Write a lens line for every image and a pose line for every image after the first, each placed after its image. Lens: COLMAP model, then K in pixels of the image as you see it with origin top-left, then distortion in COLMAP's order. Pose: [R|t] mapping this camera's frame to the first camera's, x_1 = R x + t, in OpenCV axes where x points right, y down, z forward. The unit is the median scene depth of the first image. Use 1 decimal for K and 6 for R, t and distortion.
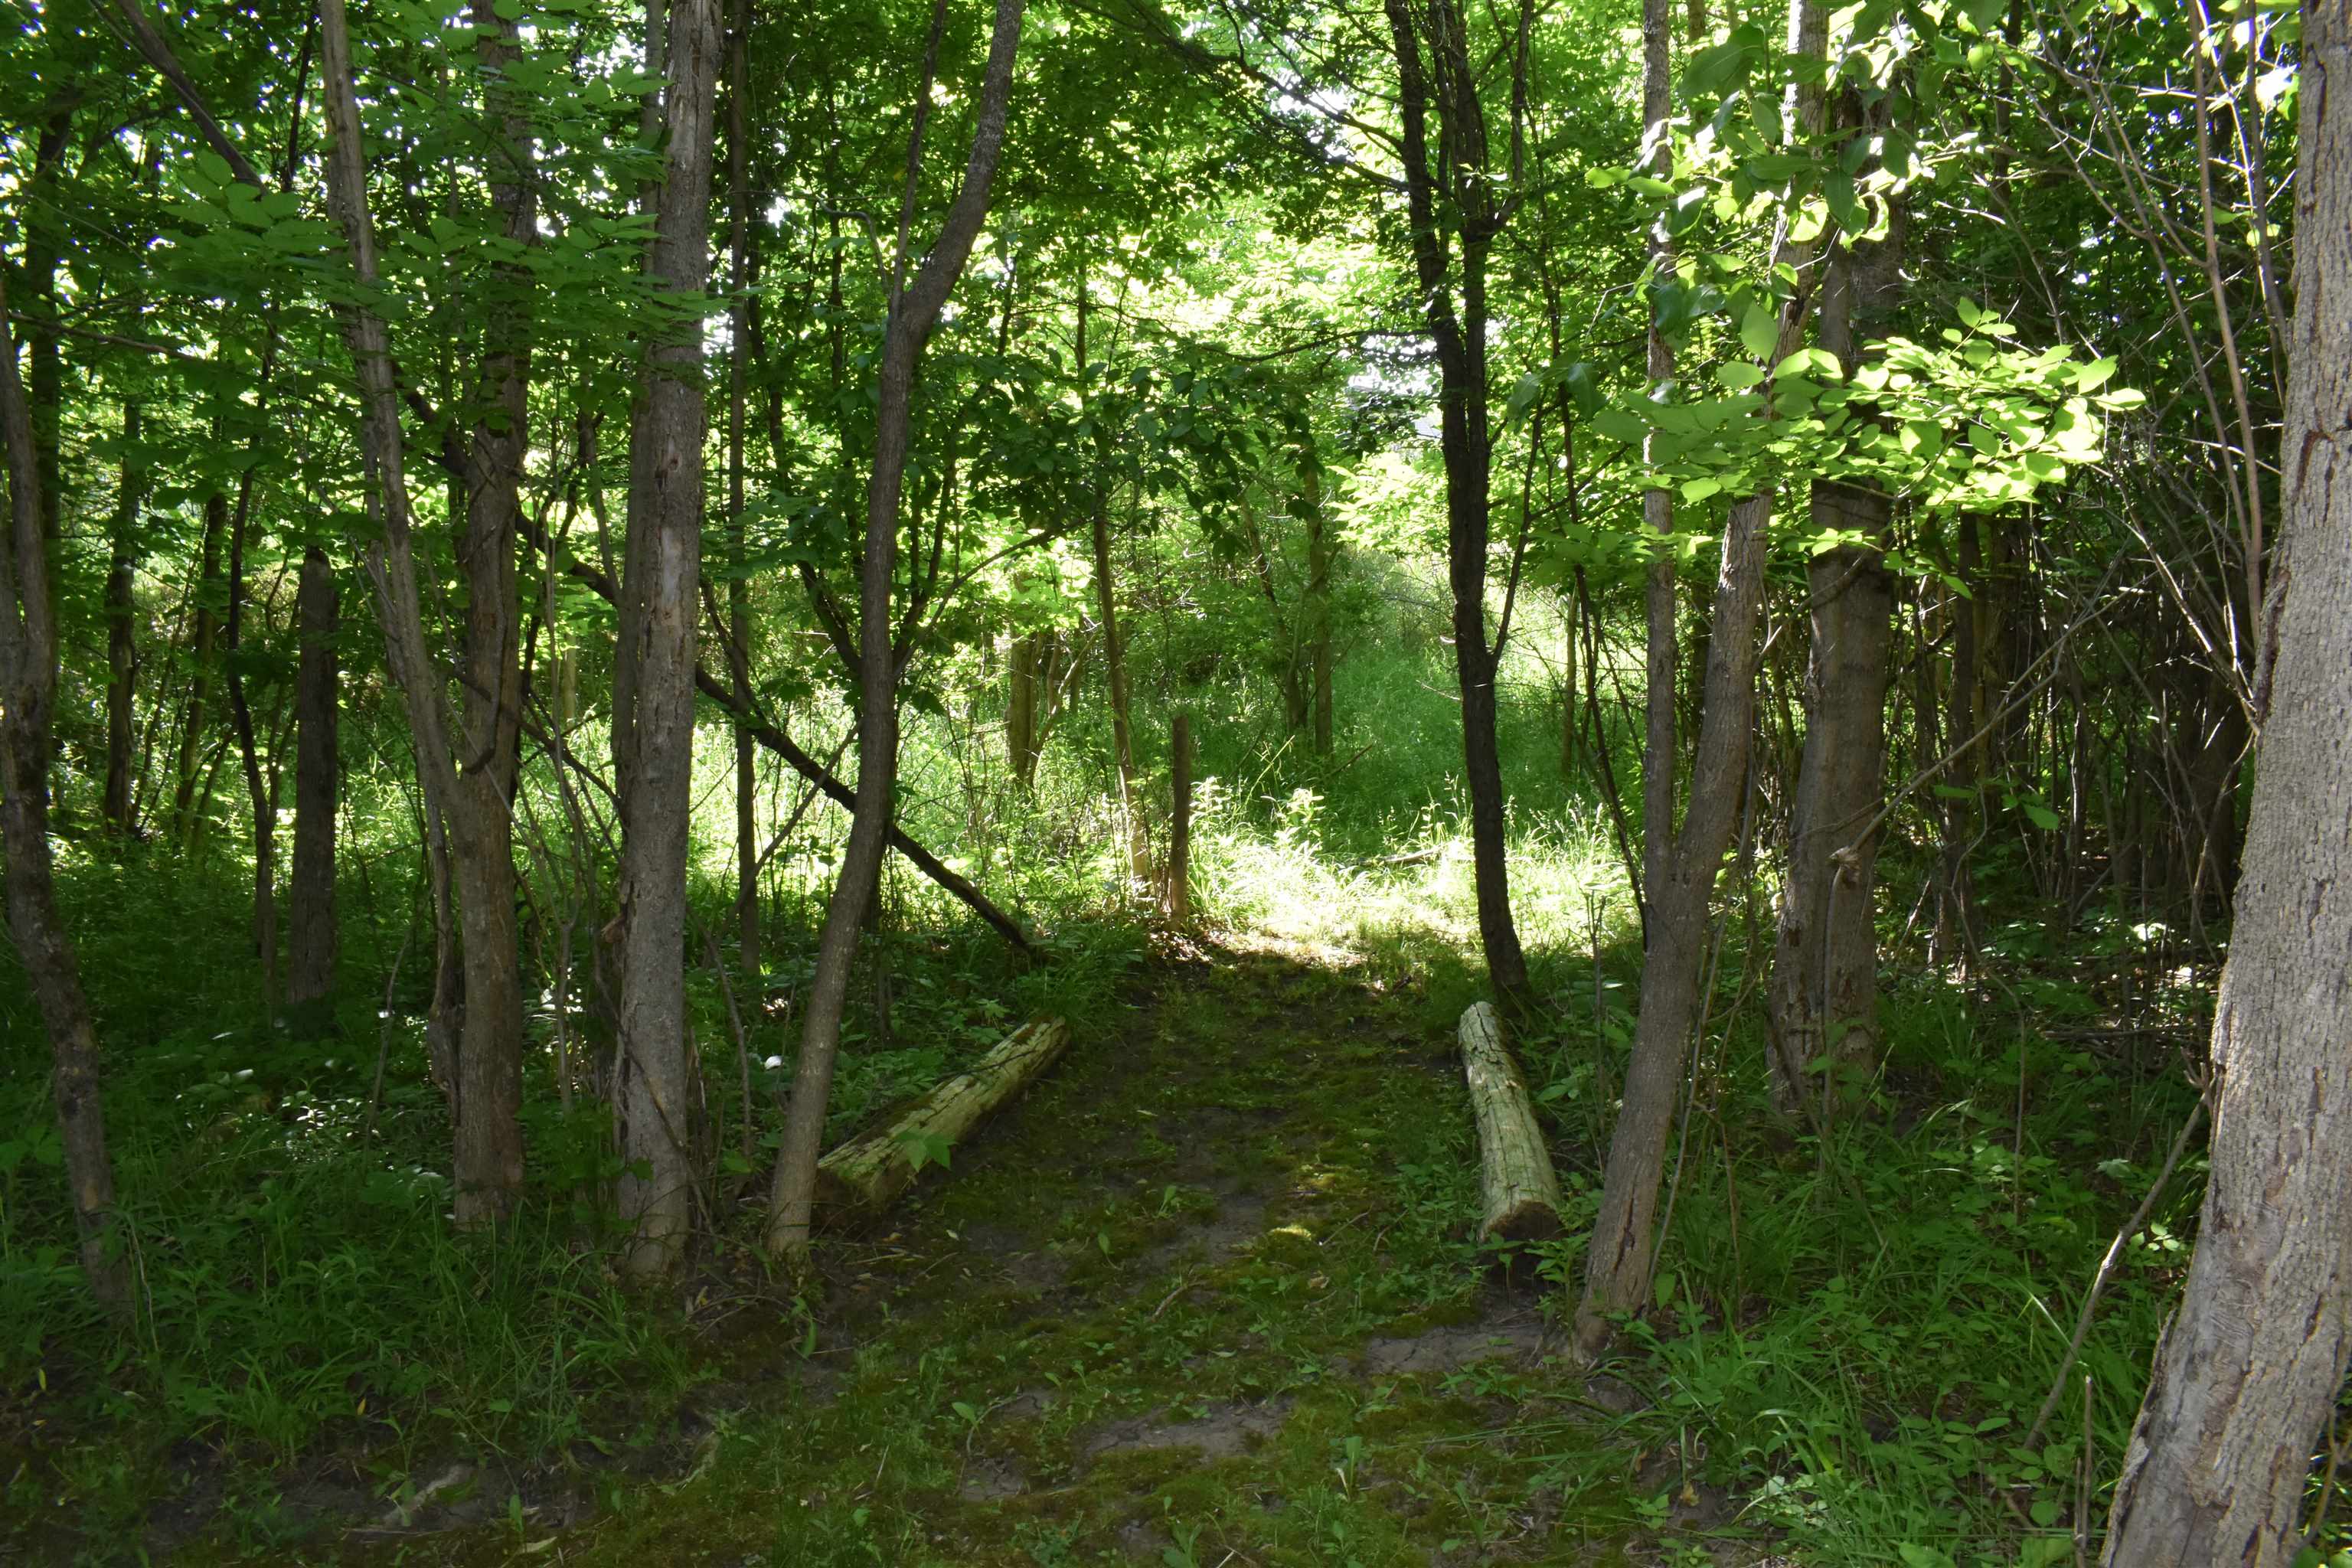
lens RADIAL K [[1847.1, 0, 1200.9], [0, 1847.1, 781.3], [0, 0, 1]] dist [-0.093398, 0.016266]
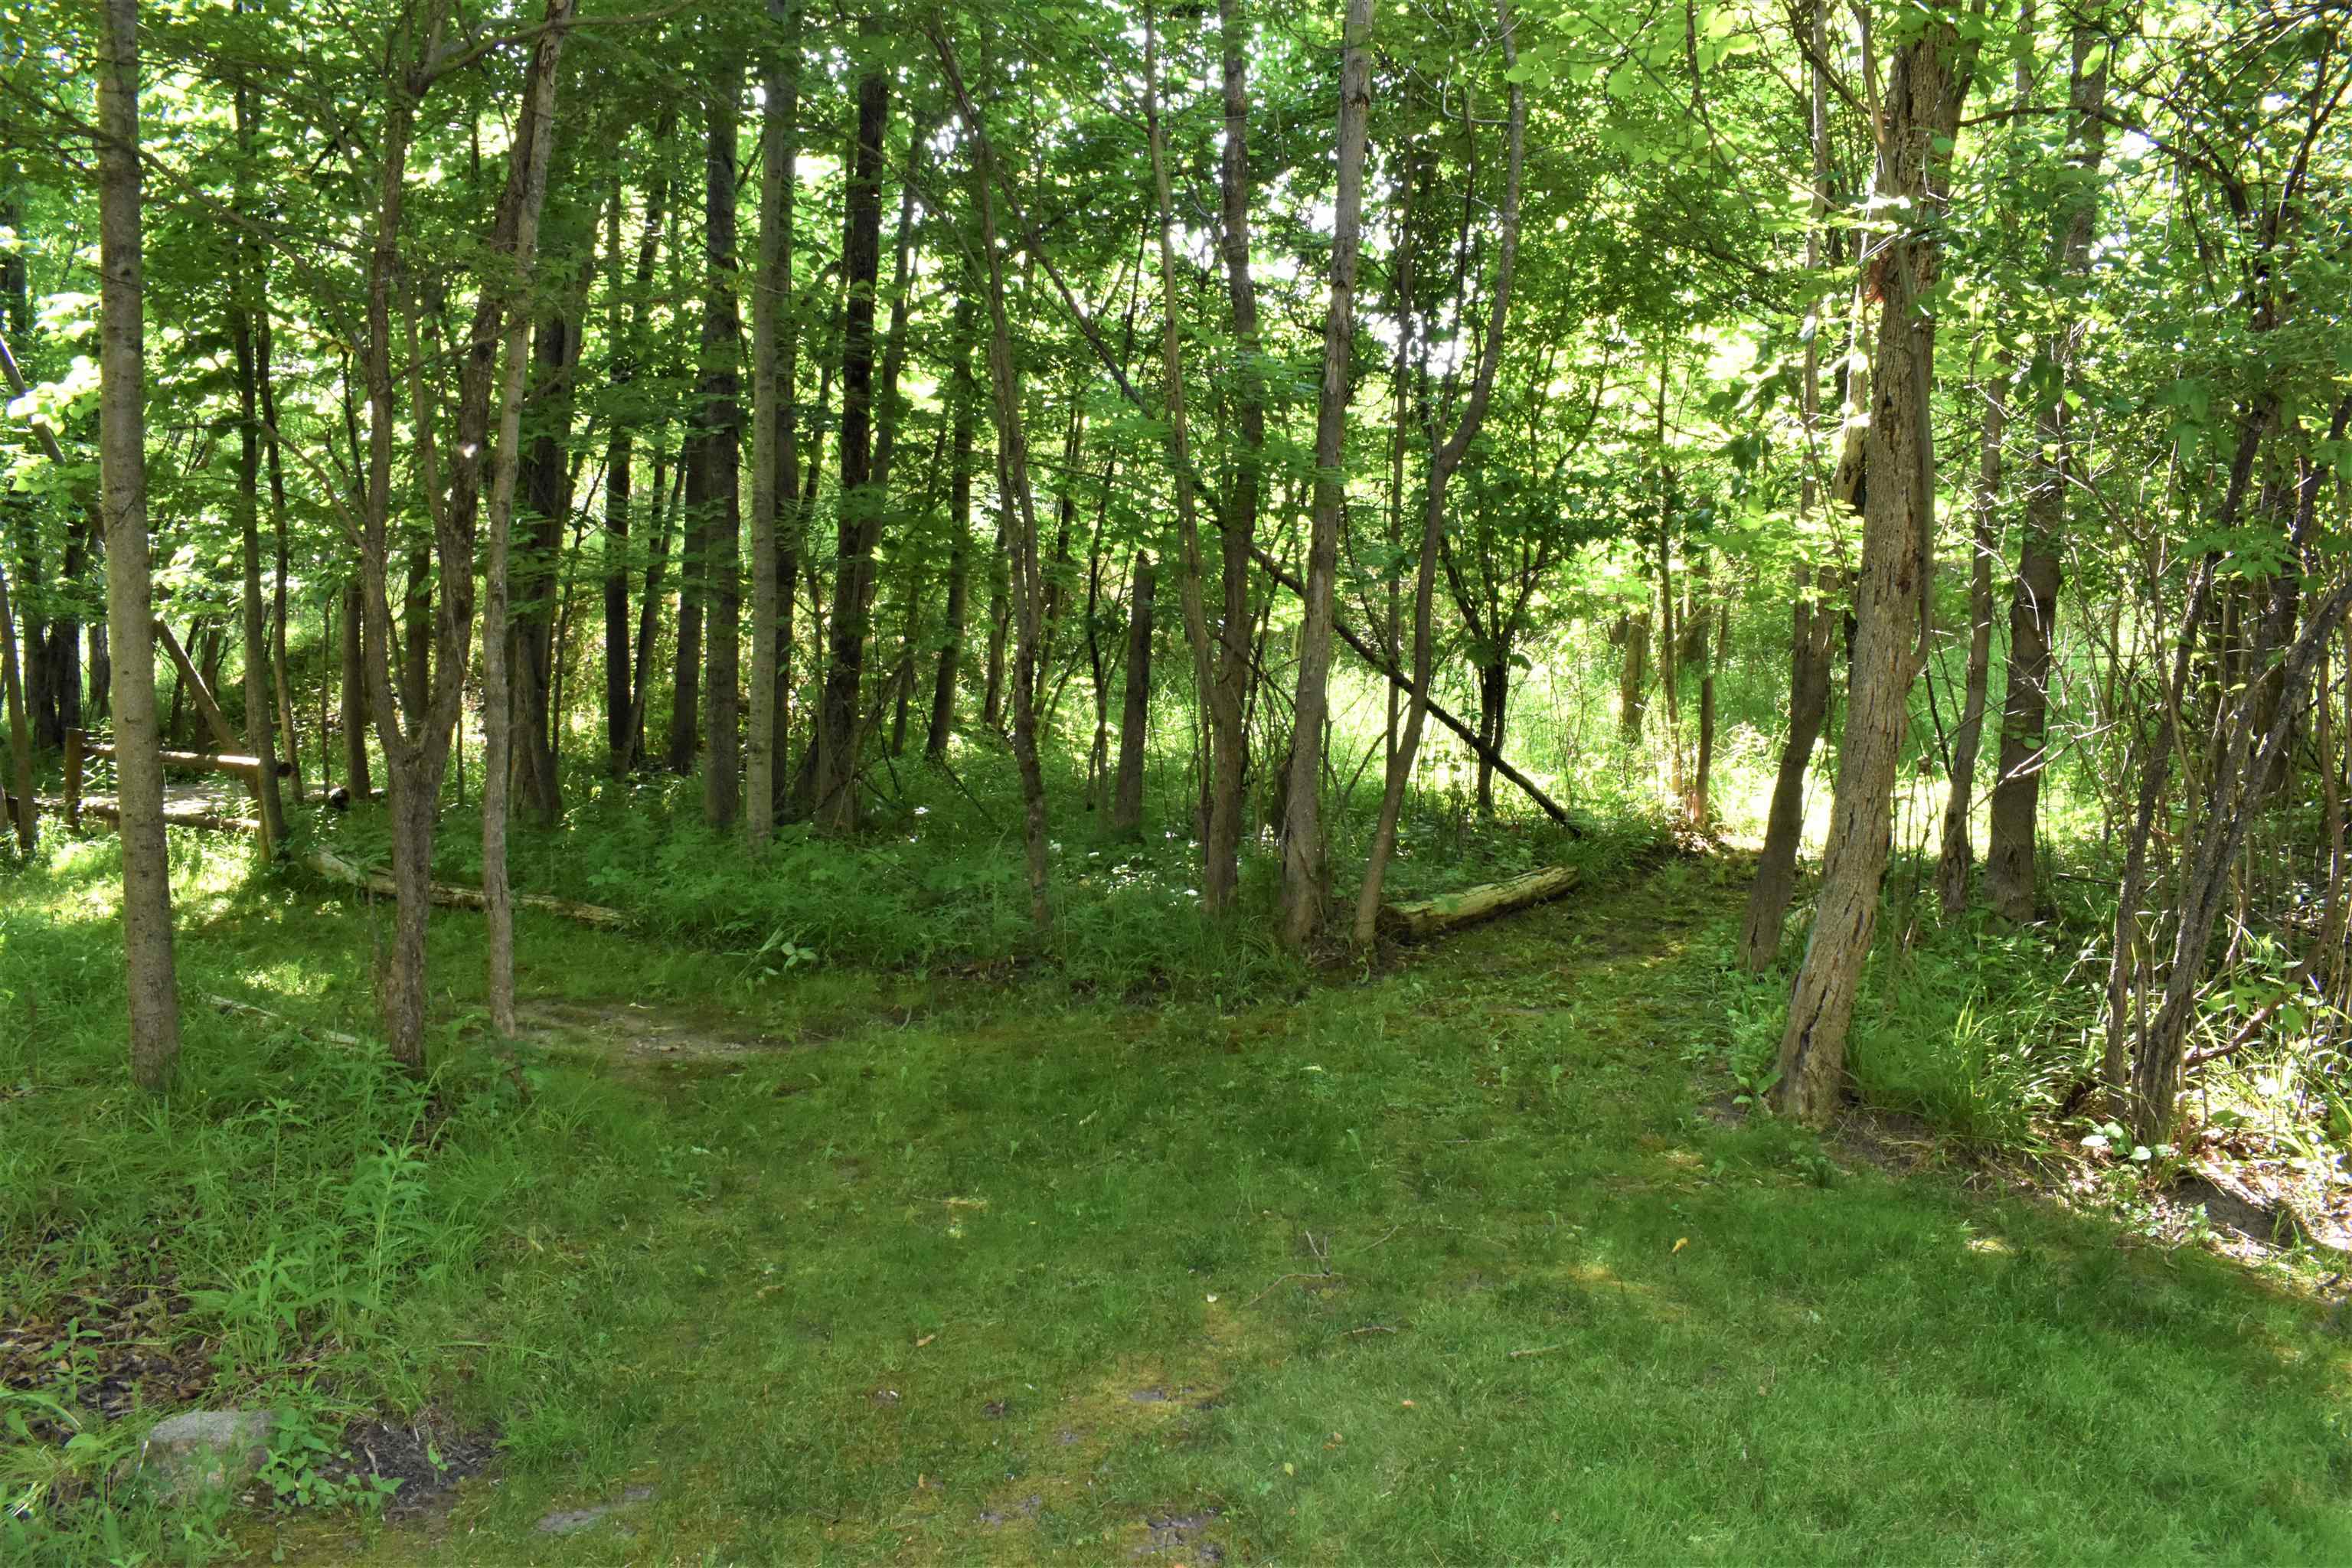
lens RADIAL K [[1847.1, 0, 1200.9], [0, 1847.1, 781.3], [0, 0, 1]] dist [-0.093398, 0.016266]
pose [[0.919457, 0.057135, -0.389017, 0.179466], [-0.048568, 0.998313, 0.031828, 0.017082], [0.390179, -0.010371, 0.920680, -0.422613]]
